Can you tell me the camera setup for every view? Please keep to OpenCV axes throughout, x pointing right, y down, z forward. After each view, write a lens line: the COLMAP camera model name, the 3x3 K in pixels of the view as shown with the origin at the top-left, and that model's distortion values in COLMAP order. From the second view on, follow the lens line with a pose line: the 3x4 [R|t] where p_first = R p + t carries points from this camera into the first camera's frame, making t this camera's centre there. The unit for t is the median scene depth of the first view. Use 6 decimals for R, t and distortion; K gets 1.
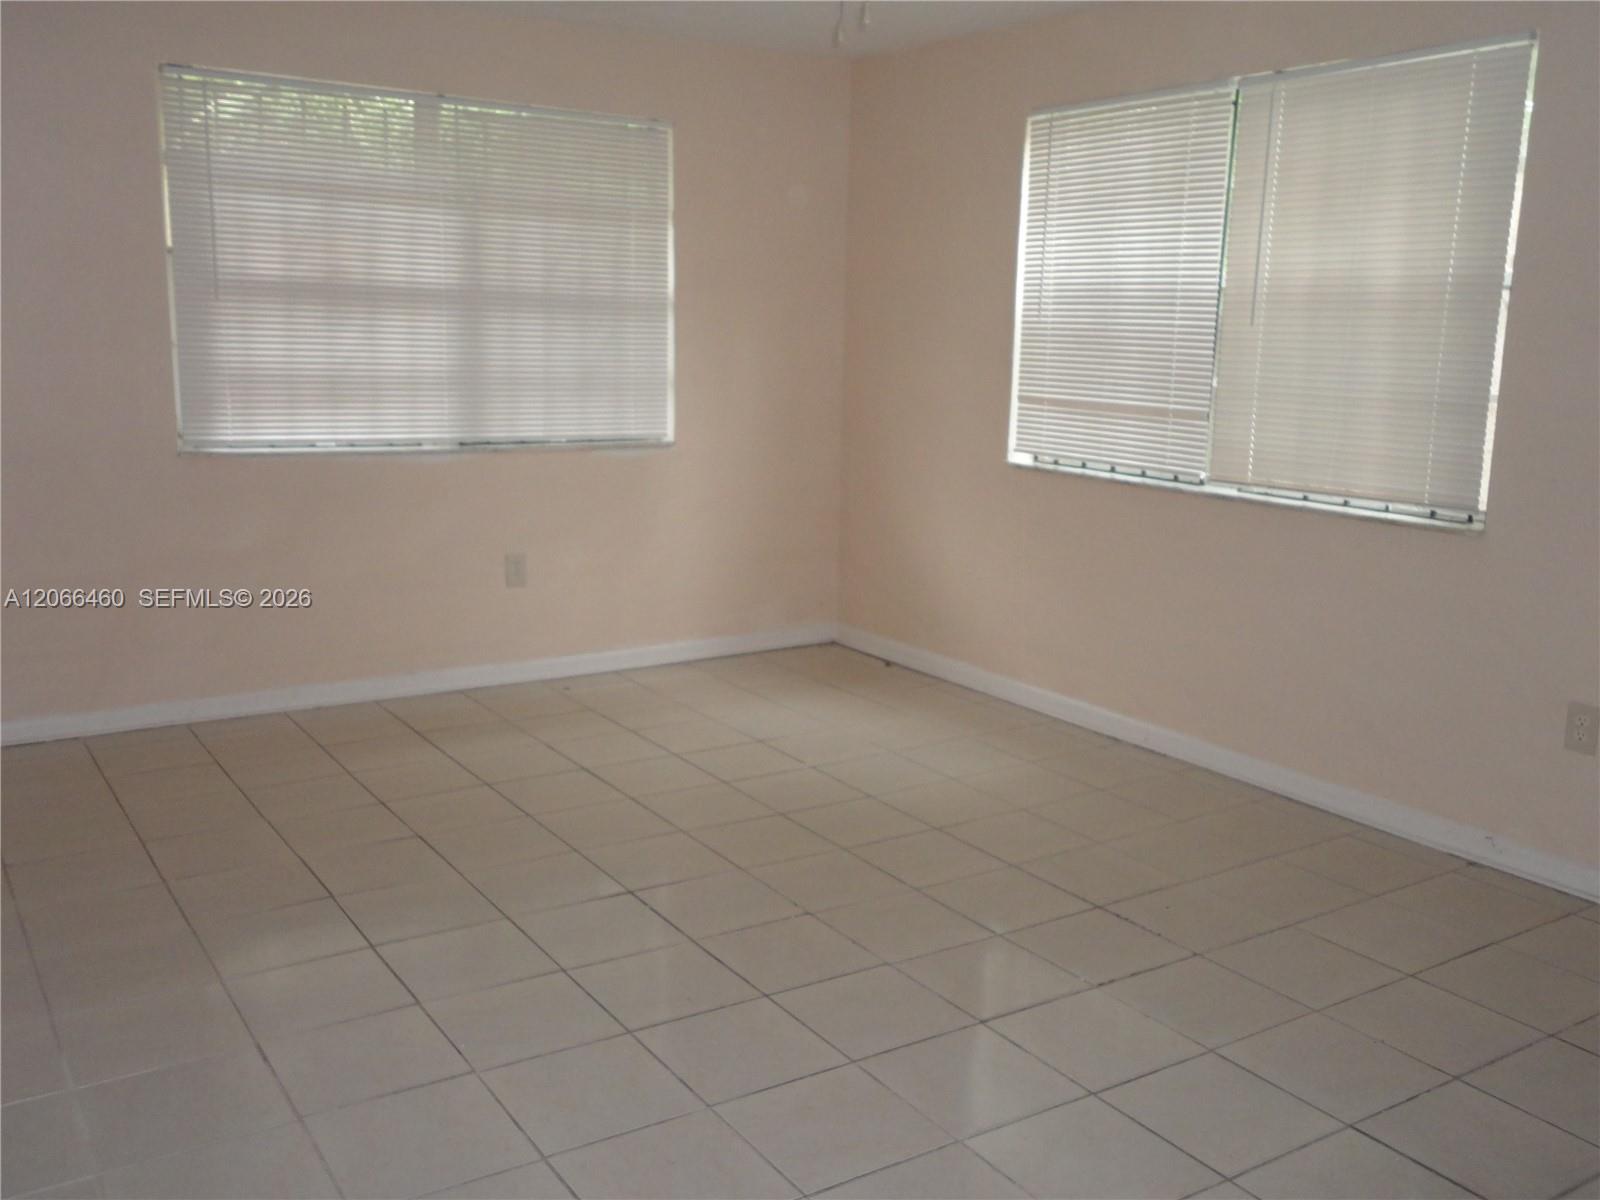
lens RADIAL K [[1424.3, 0, 800.0], [0, 1424.3, 600.0], [0, 0, 1]] dist [-0.004494, -0.002549]
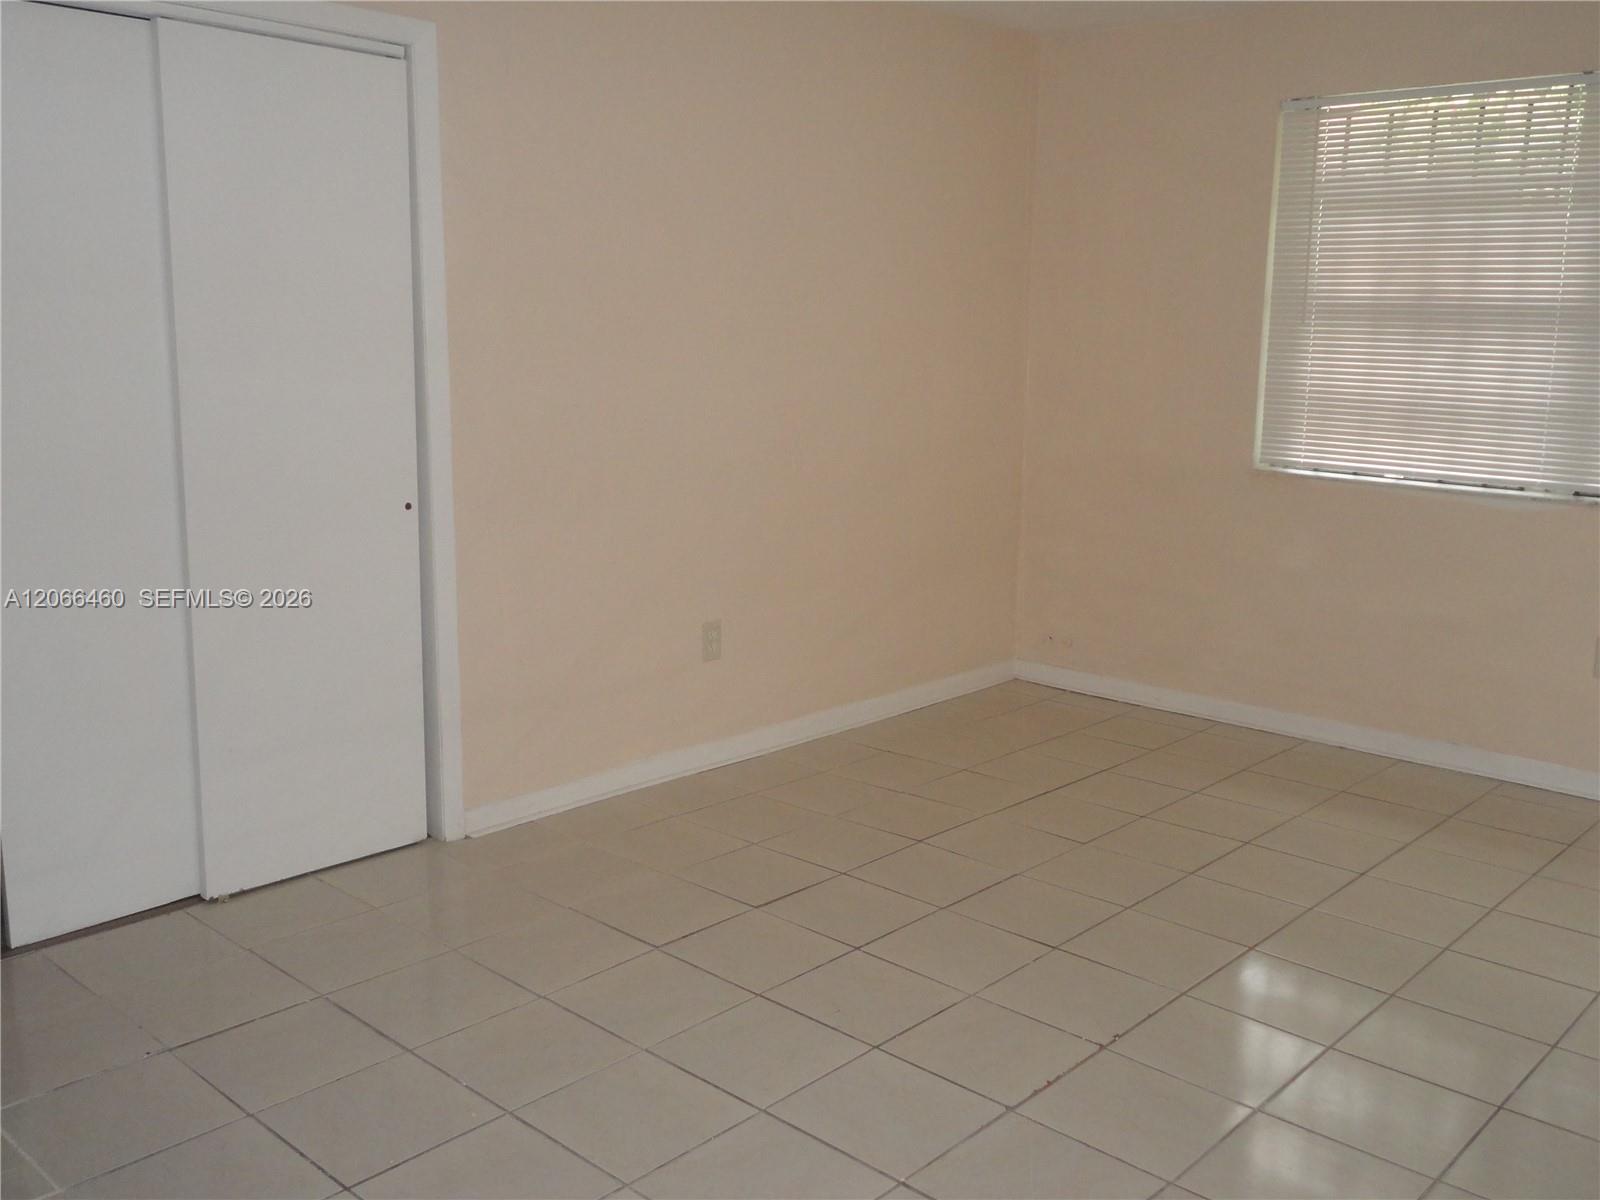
lens RADIAL K [[1464.6, 0, 800.0], [0, 1464.6, 600.0], [0, 0, 1]] dist [0.004028, 0.001418]
pose [[0.246881, 0.148958, -0.957529, 0.510721], [-0.201321, 0.974440, 0.099682, -0.047940], [0.947903, 0.168161, 0.270560, 0.387971]]
